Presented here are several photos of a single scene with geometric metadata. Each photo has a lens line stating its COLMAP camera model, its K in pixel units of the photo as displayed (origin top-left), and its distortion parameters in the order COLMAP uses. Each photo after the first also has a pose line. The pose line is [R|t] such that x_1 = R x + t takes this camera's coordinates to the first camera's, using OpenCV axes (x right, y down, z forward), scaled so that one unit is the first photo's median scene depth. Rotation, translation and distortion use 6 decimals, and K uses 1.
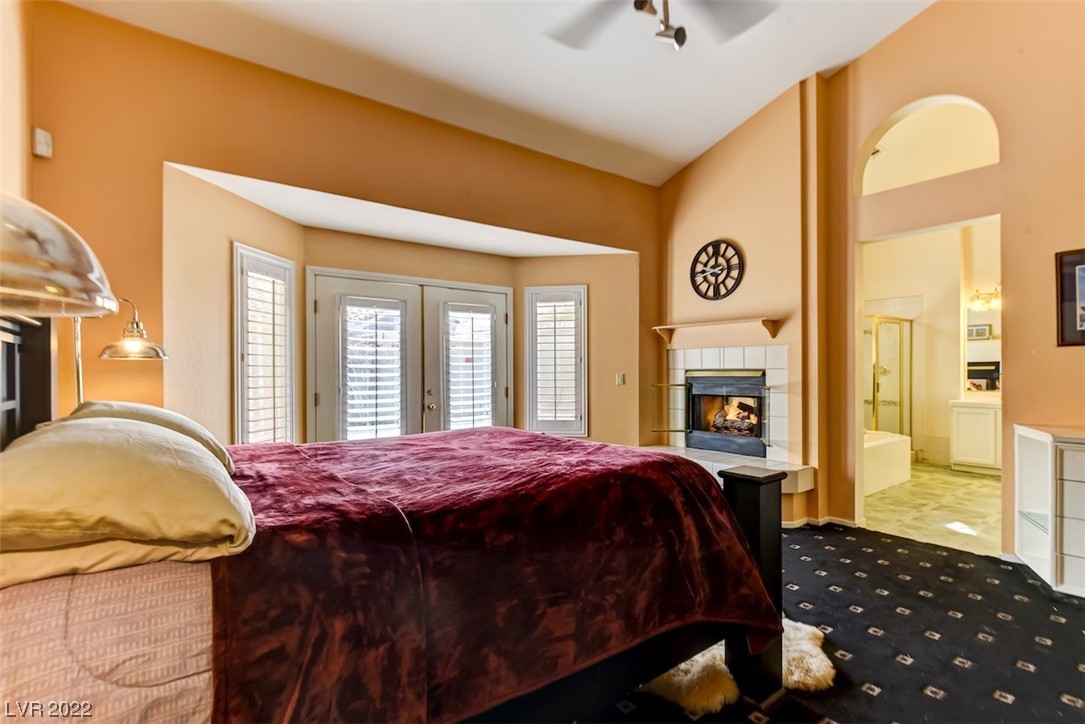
lens RADIAL K [[511.2, 0, 544.2], [0, 511.2, 366.2], [0, 0, 1]] dist [0.029497, -0.031005]
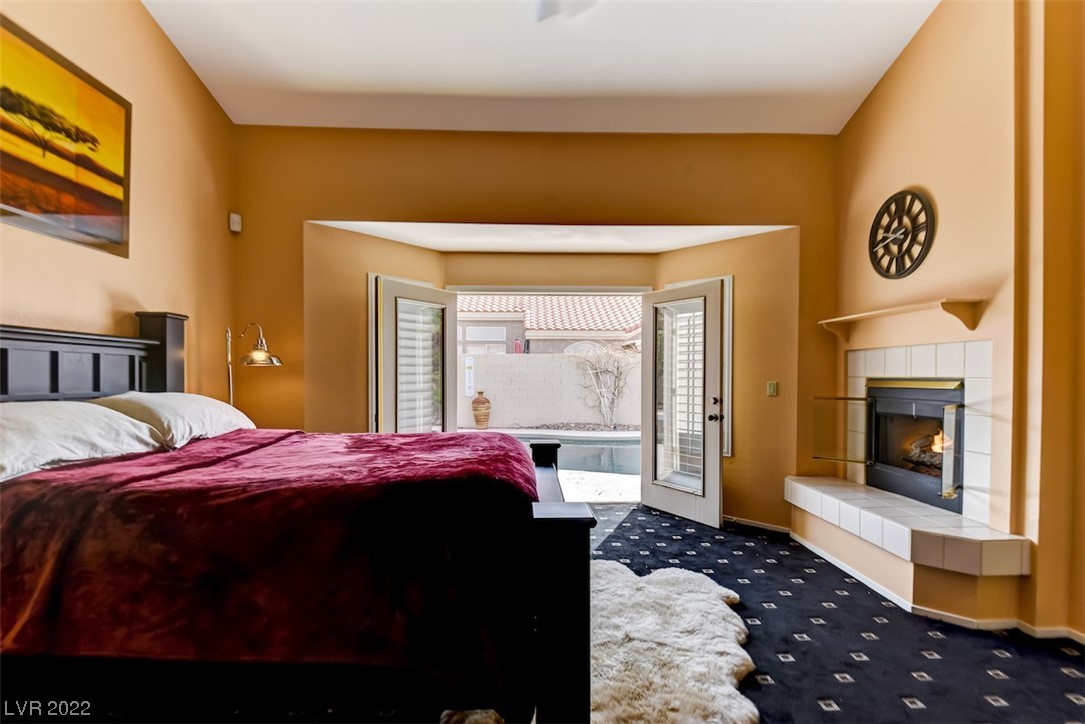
lens RADIAL K [[510.6, 0, 542.0], [0, 510.6, 376.9], [0, 0, 1]] dist [0.003647, -0.011334]
pose [[0.812870, 0.009799, -0.582362, 0.339761], [-0.004492, 0.999934, 0.010556, -0.000063], [0.582427, -0.005965, 0.812861, 0.153036]]
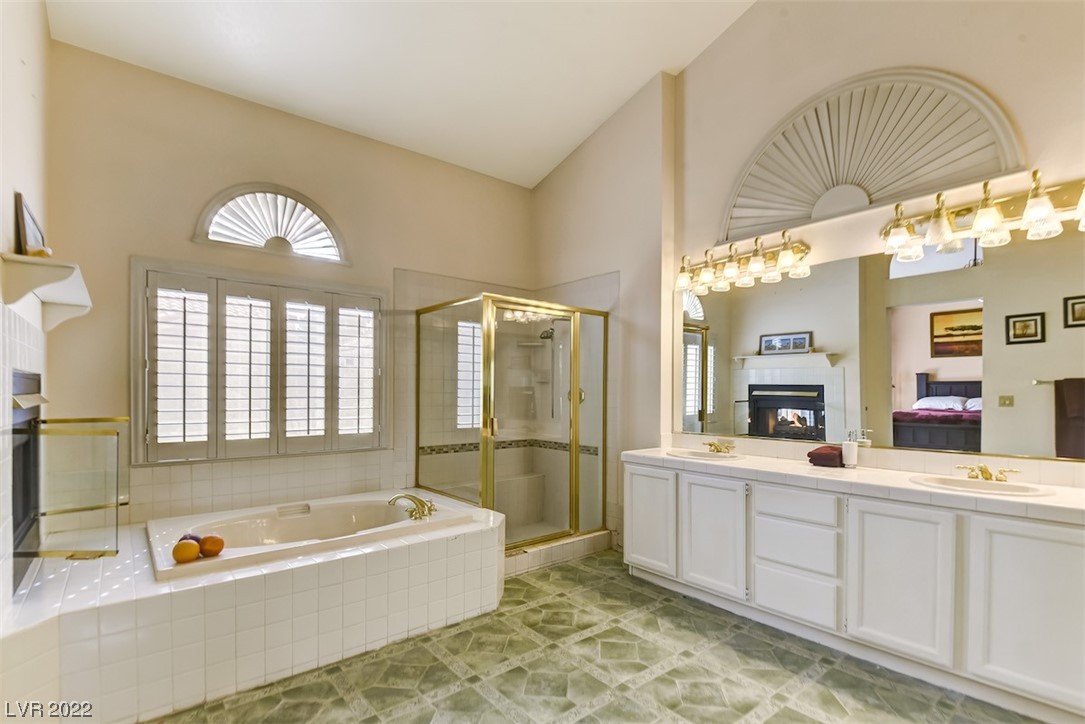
lens RADIAL K [[513.4, 0, 536.8], [0, 513.4, 389.6], [0, 0, 1]] dist [0.001927, -0.010695]
pose [[0.999241, 0.006806, 0.038368, 0.872041], [-0.006647, 0.999969, -0.004279, 0.004265], [-0.038396, 0.004021, 0.999255, 0.578863]]
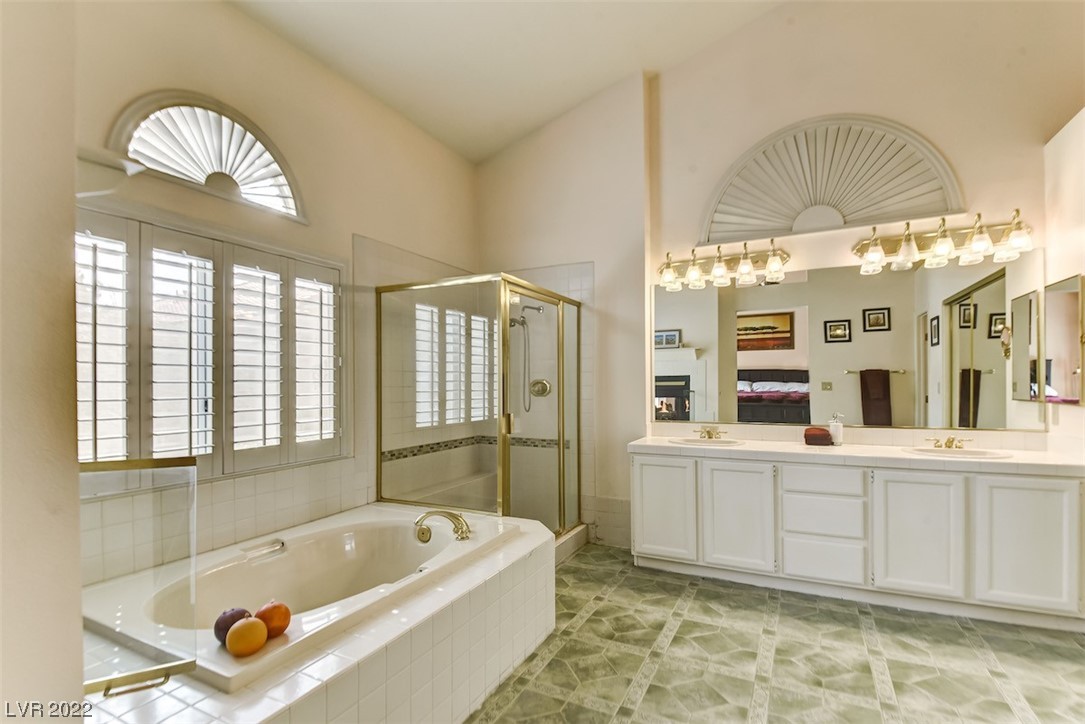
lens RADIAL K [[510.6, 0, 542.0], [0, 510.6, 376.9], [0, 0, 1]] dist [0.003647, -0.011334]
pose [[0.894952, 0.000969, 0.446161, 0.592368], [0.005083, 0.999911, -0.012367, 0.003052], [-0.446133, 0.013335, 0.894867, 0.709427]]
